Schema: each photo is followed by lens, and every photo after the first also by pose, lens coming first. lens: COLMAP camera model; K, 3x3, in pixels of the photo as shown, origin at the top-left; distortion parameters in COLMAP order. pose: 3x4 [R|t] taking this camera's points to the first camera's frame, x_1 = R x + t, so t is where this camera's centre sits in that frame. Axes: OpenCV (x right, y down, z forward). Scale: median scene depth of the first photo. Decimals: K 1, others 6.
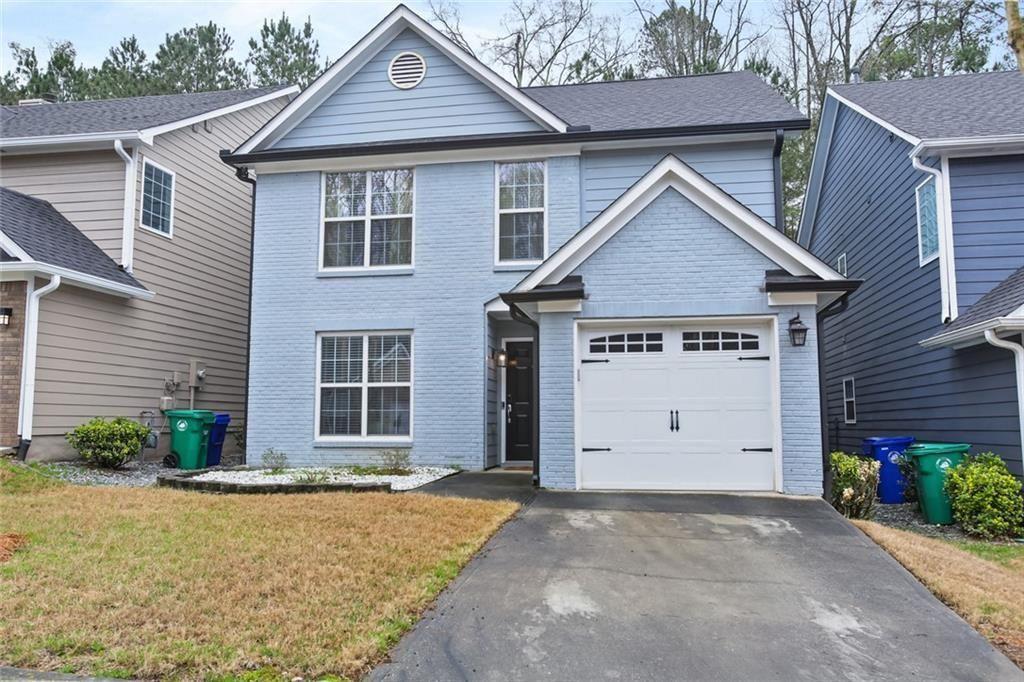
lens RADIAL K [[795.5, 0, 509.4], [0, 795.5, 338.5], [0, 0, 1]] dist [0.008799, 0.006211]
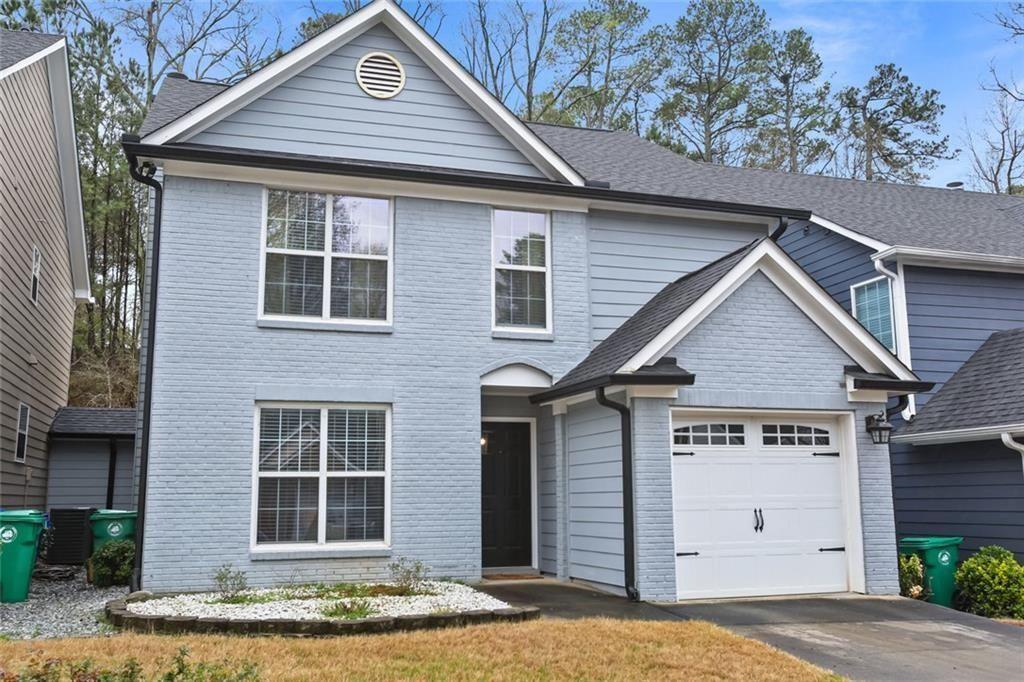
lens RADIAL K [[958.1, 0, 513.2], [0, 958.1, 343.4], [0, 0, 1]] dist [0.018319, 0.000000]
pose [[0.880916, 0.068457, 0.468295, -0.471933], [-0.041841, 0.996874, -0.067020, -0.012518], [-0.471419, 0.039445, 0.881027, 0.112058]]
